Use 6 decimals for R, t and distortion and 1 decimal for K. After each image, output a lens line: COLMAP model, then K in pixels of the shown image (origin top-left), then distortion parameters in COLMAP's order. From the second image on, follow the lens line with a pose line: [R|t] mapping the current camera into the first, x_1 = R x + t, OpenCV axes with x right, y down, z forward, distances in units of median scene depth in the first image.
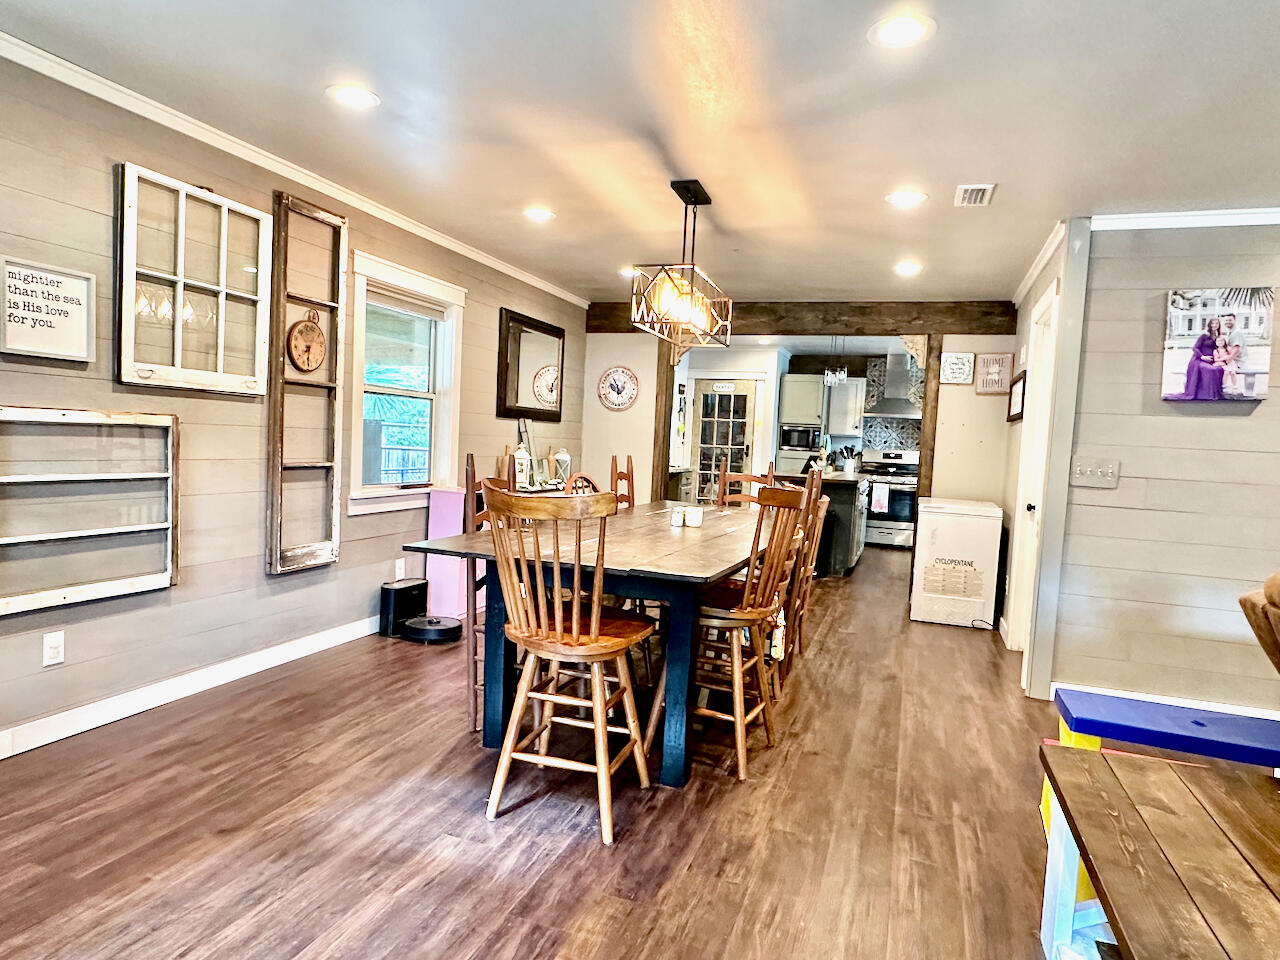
lens RADIAL K [[780.1, 0, 640.0], [0, 780.1, 480.0], [0, 0, 1]] dist [0.000826, 0.000065]
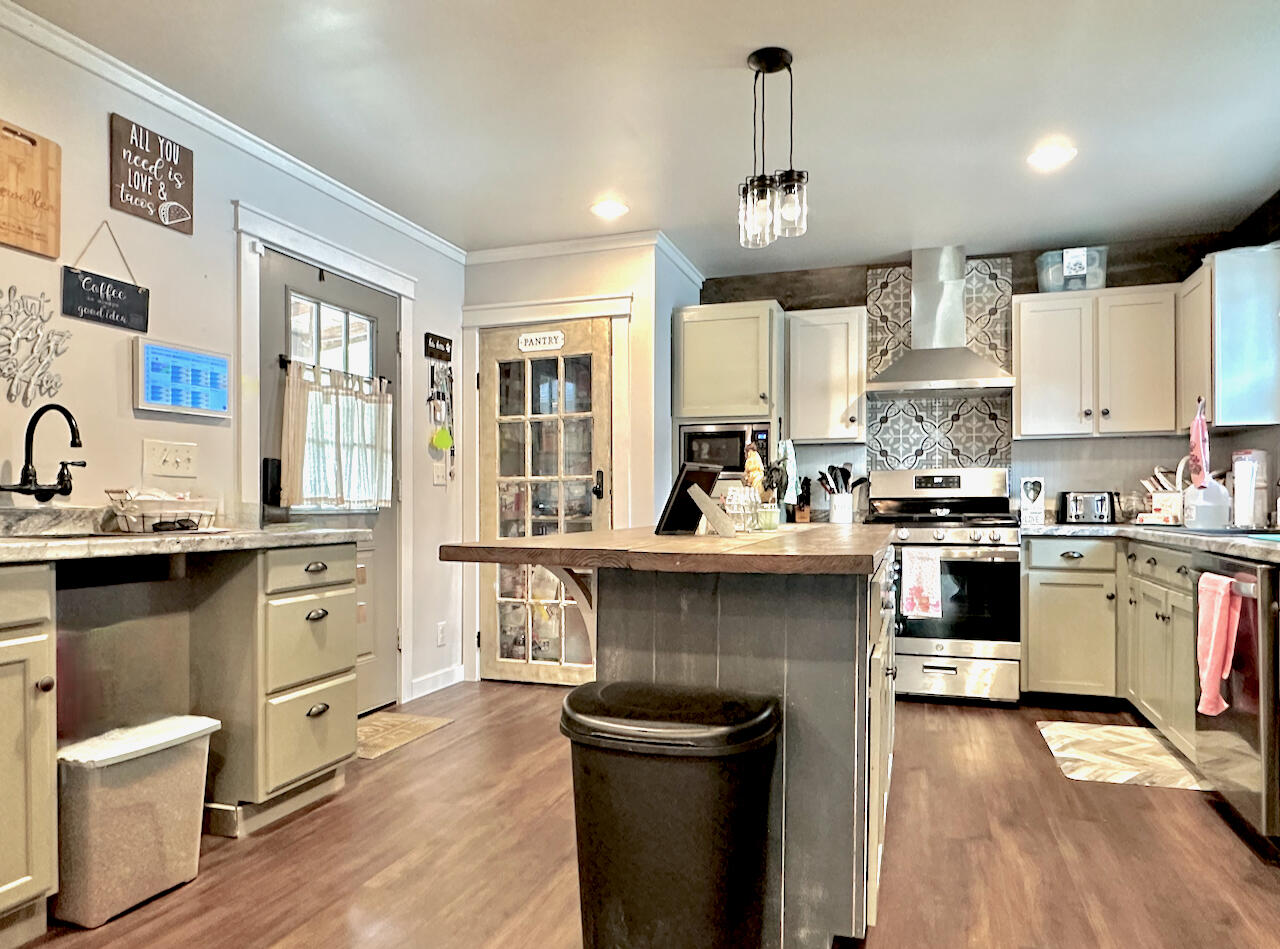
lens RADIAL K [[804.6, 0, 642.3], [0, 804.6, 502.9], [0, 0, 1]] dist [-0.004866, -0.000525]
pose [[0.998720, -0.049220, 0.011614, 0.153061], [0.049755, 0.997436, -0.051436, -0.003823], [-0.009053, 0.051948, 0.998609, 0.555752]]
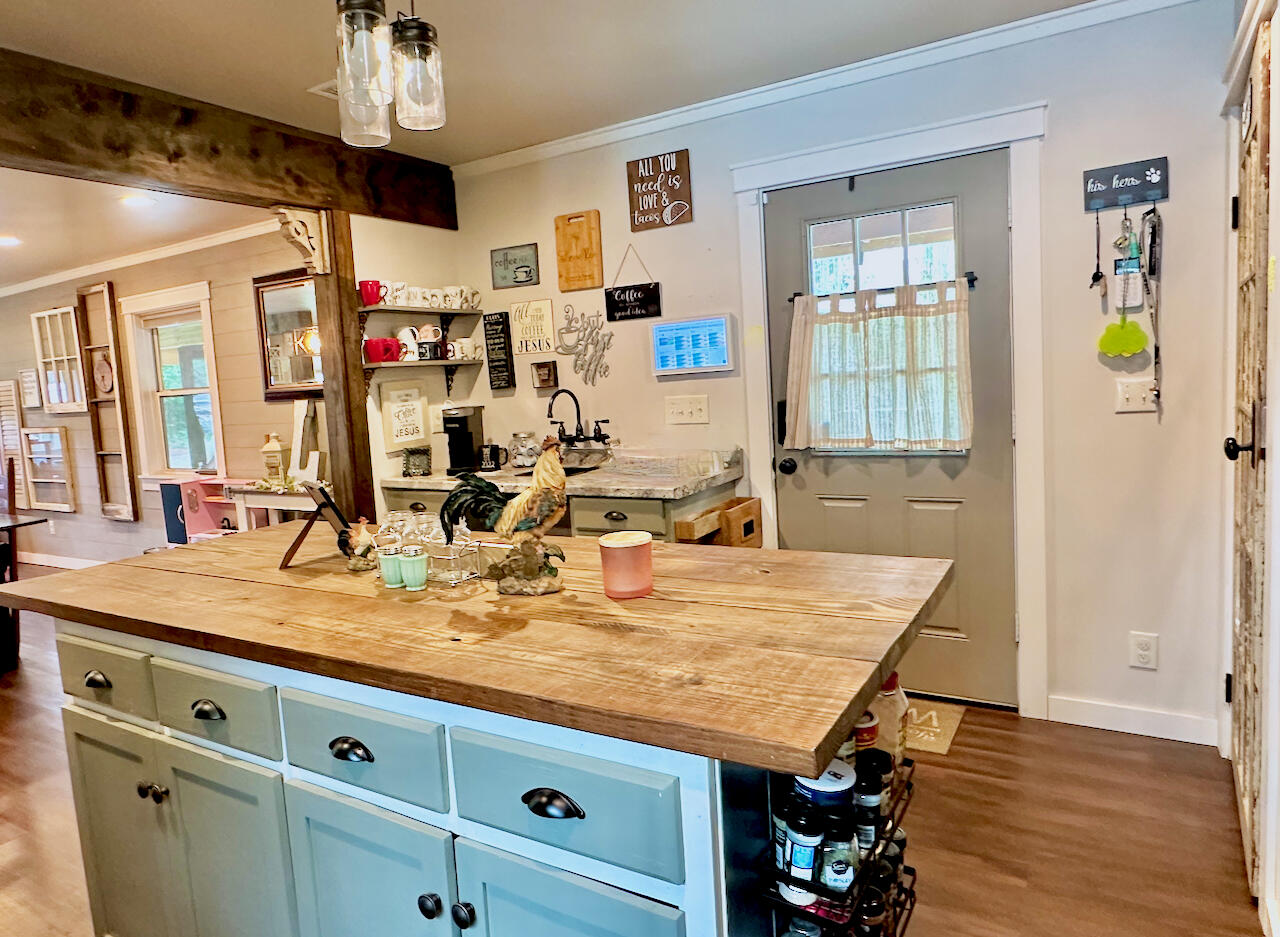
lens RADIAL K [[800.5, 0, 638.4], [0, 800.5, 452.4], [0, 0, 1]] dist [-0.003494, -0.001132]
pose [[-0.201173, 0.053662, -0.978085, 0.345475], [-0.003791, 0.998448, 0.055559, -0.042904], [0.979548, 0.014885, -0.200657, 0.889501]]
